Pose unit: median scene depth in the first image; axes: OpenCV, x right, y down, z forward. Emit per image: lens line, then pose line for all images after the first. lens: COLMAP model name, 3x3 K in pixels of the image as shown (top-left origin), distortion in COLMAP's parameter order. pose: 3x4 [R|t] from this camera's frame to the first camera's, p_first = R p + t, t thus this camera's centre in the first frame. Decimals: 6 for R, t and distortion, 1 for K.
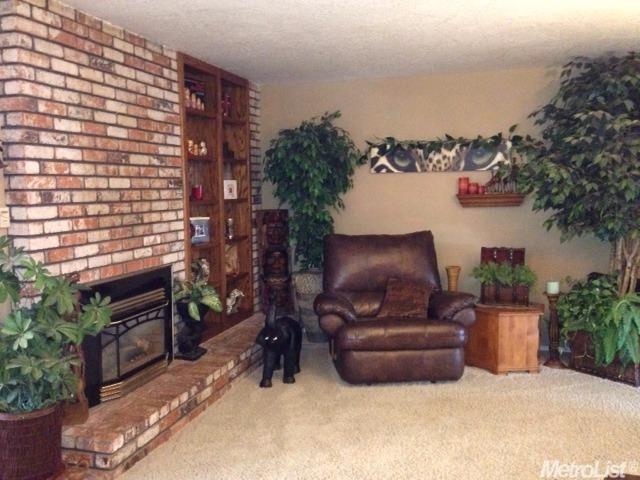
lens RADIAL K [[573.2, 0, 320.0], [0, 573.2, 240.0], [0, 0, 1]] dist [0.104493, -0.005938]
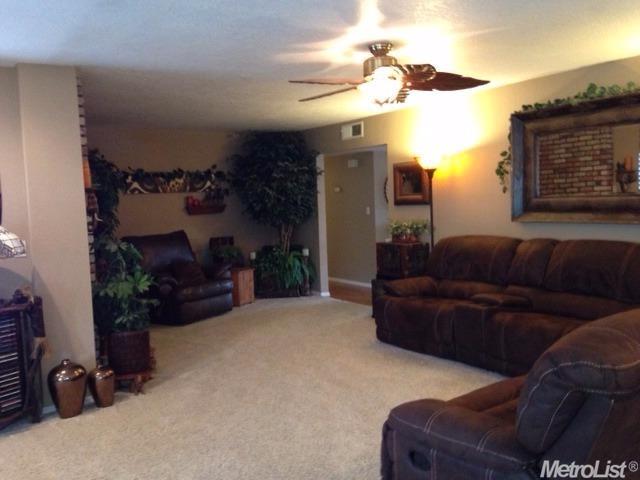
lens RADIAL K [[573.2, 0, 320.0], [0, 573.2, 240.0], [0, 0, 1]] dist [0.104493, -0.005938]
pose [[0.623563, -0.072693, 0.778386, -0.773112], [0.107465, 0.994186, 0.006756, 0.038909], [-0.774352, 0.079436, 0.627749, -0.257730]]
